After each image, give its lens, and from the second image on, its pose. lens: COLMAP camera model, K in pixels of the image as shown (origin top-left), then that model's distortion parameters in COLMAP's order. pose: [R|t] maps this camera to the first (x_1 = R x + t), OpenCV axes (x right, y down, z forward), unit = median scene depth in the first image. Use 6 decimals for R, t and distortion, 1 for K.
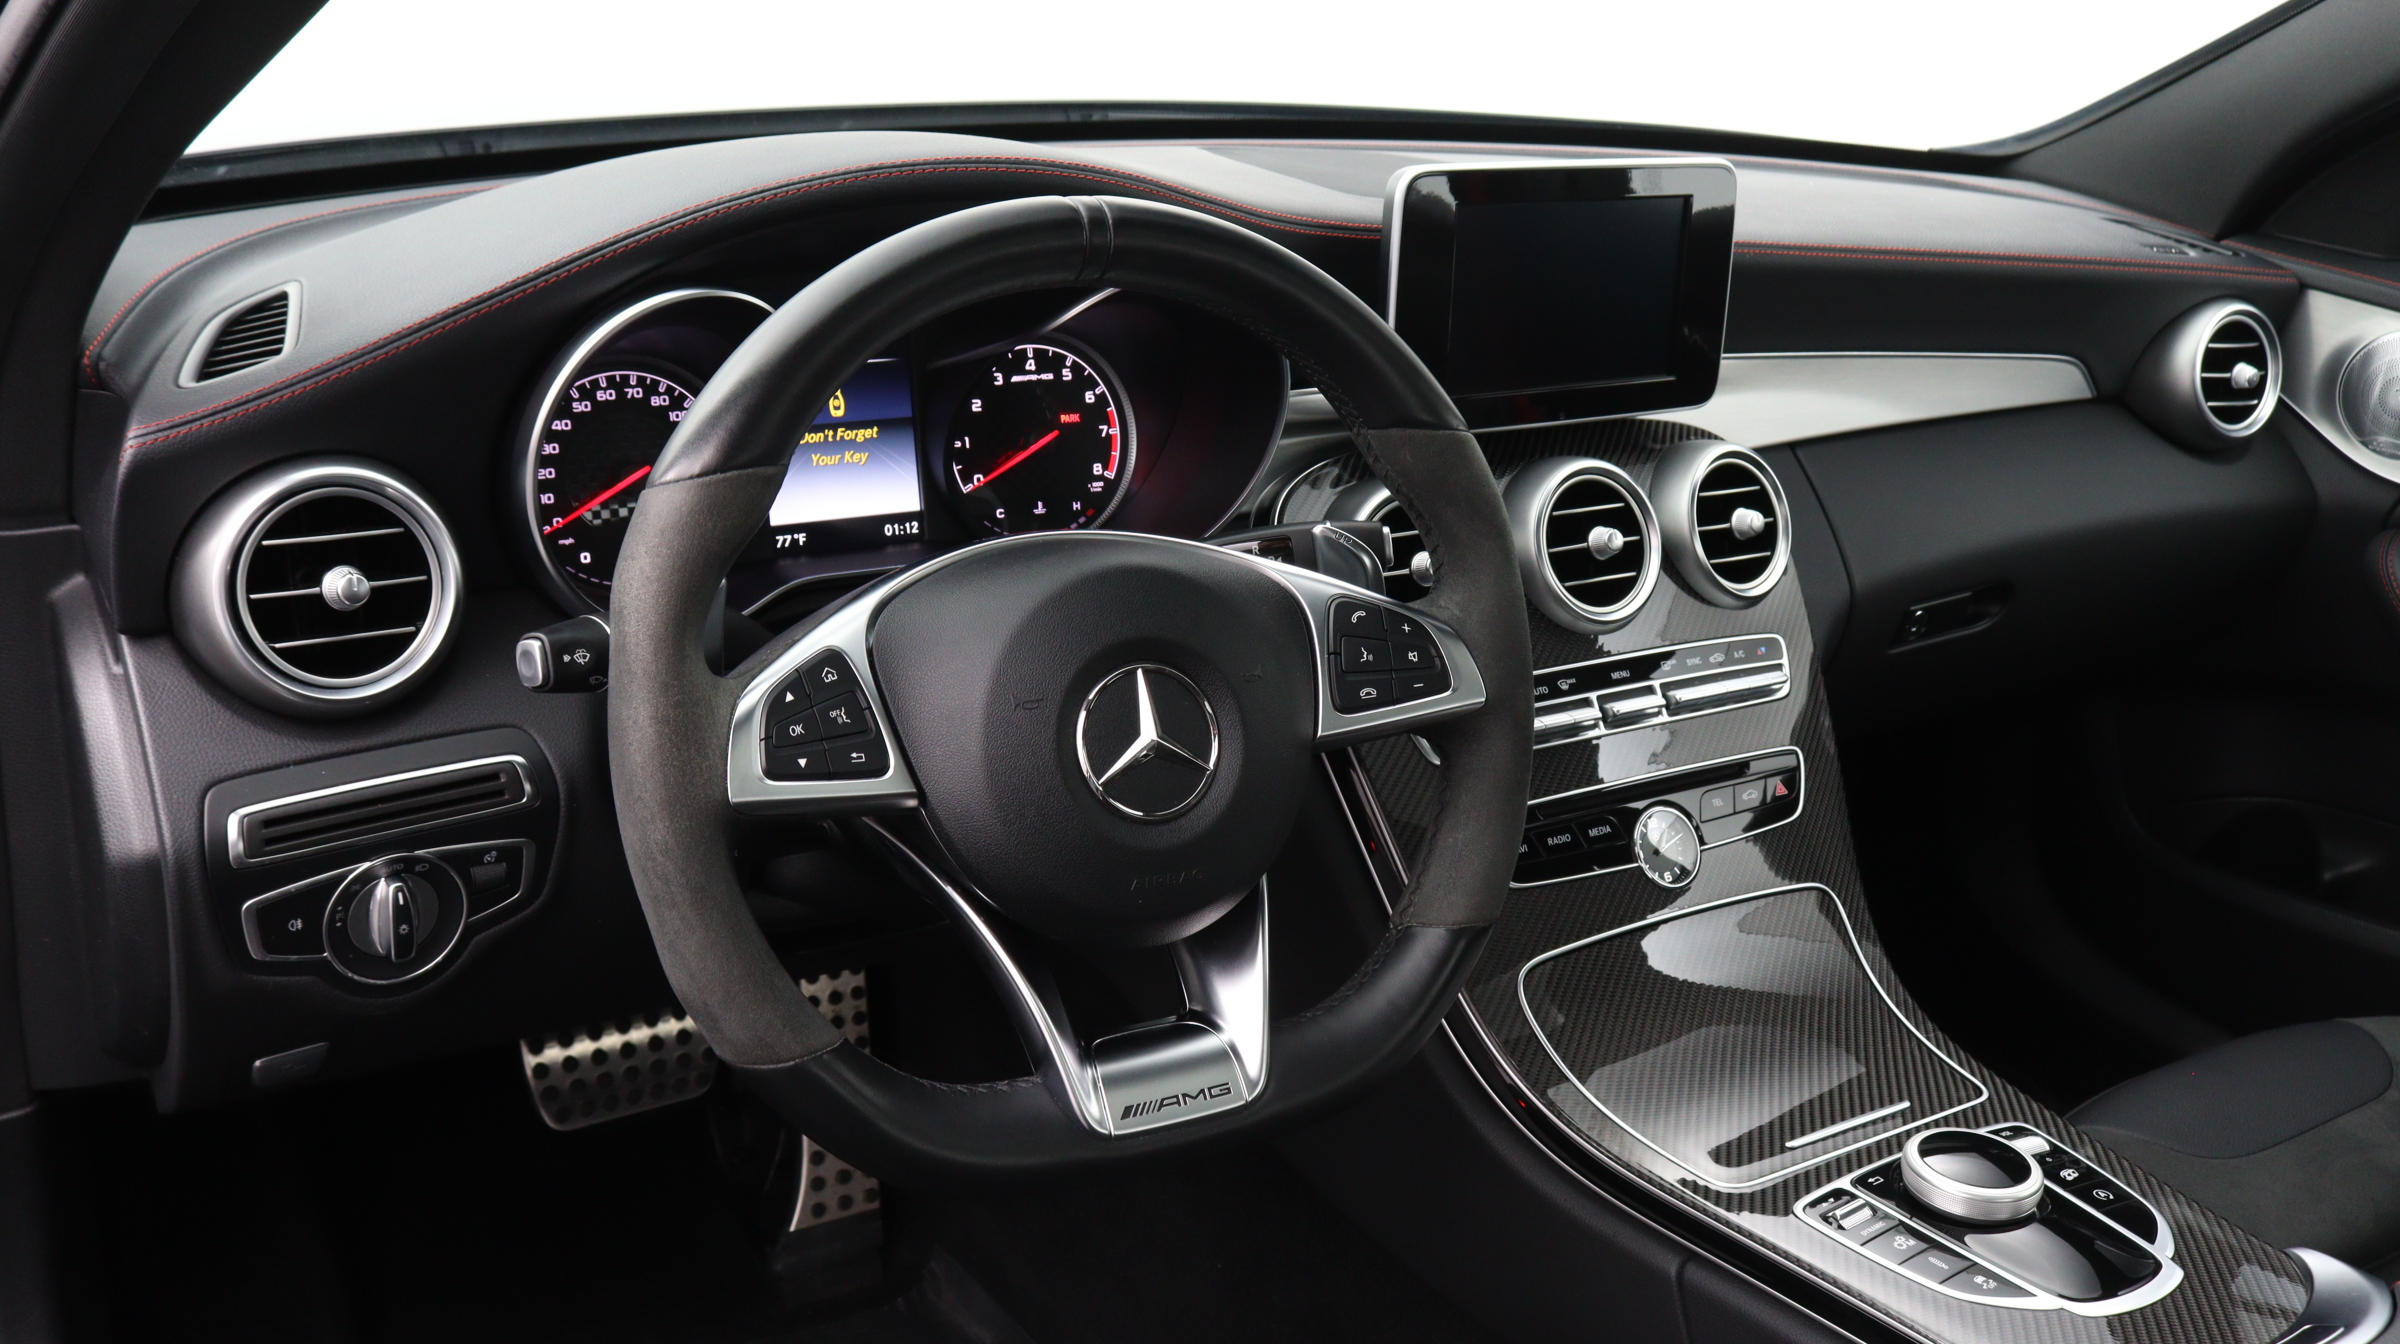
lens RADIAL K [[2515.5, 0, 1199.9], [0, 2515.5, 678.3], [0, 0, 1]] dist [0.015776, 0.000000]
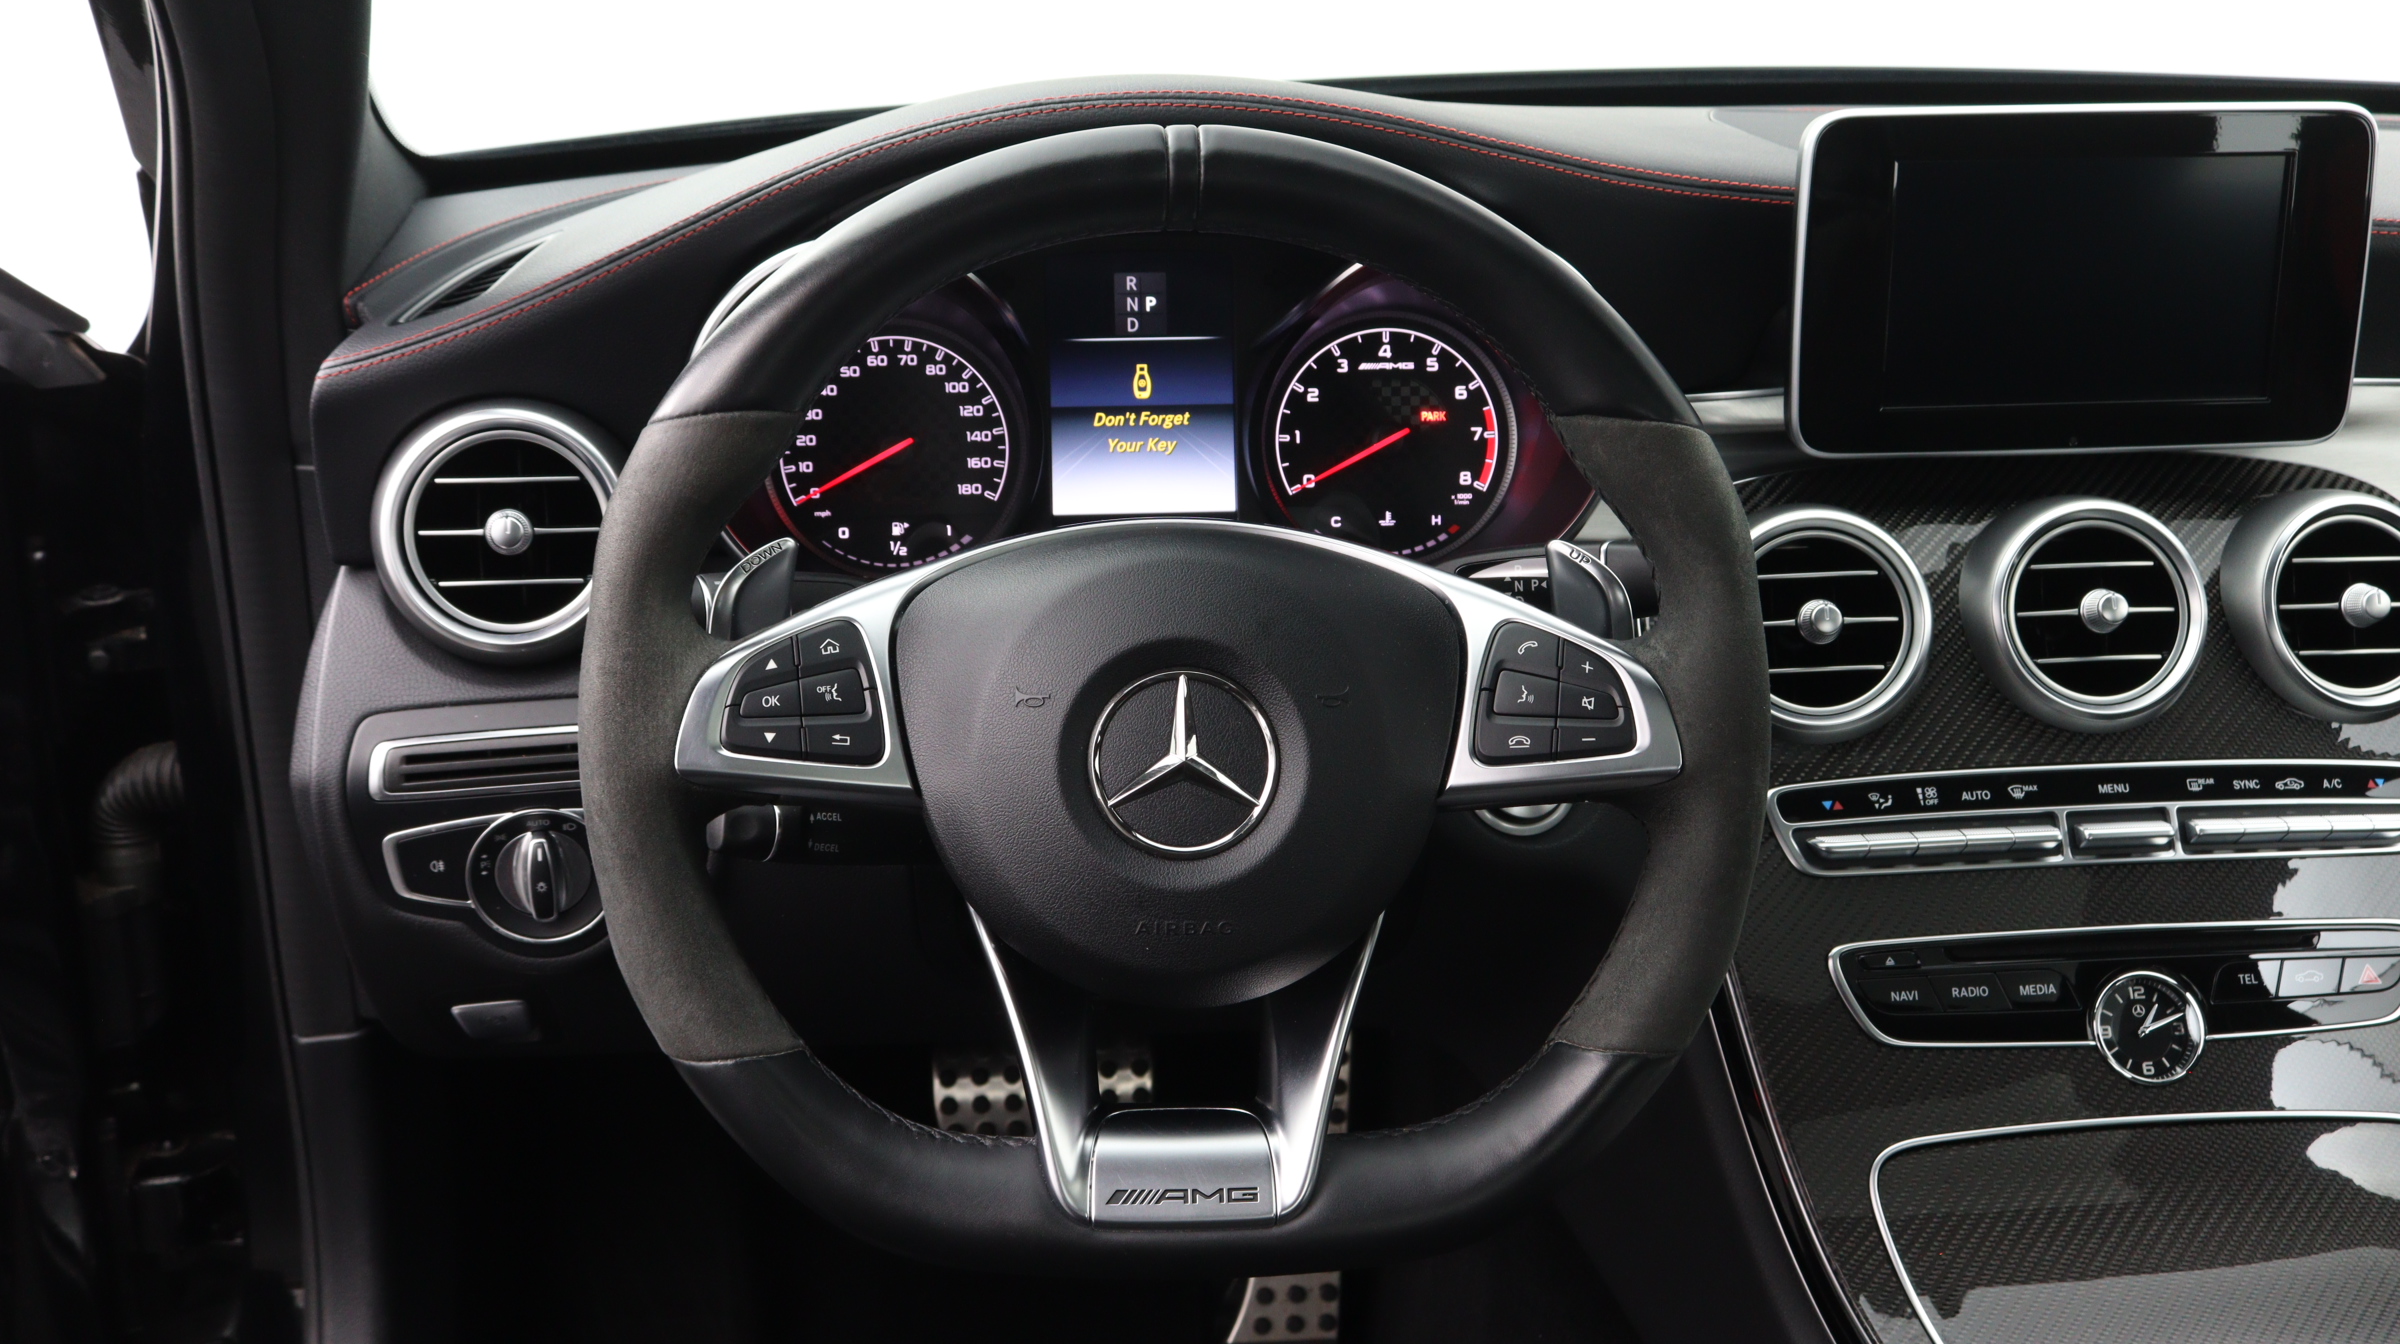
lens RADIAL K [[2838.3, 0, 1200.5], [0, 2838.3, 668.4], [0, 0, 1]] dist [0.004447, 0.000000]
pose [[0.862687, 0.078583, -0.499596, 0.398646], [-0.105724, 0.994050, -0.026203, 0.015794], [0.494564, 0.075424, 0.865862, 0.152854]]
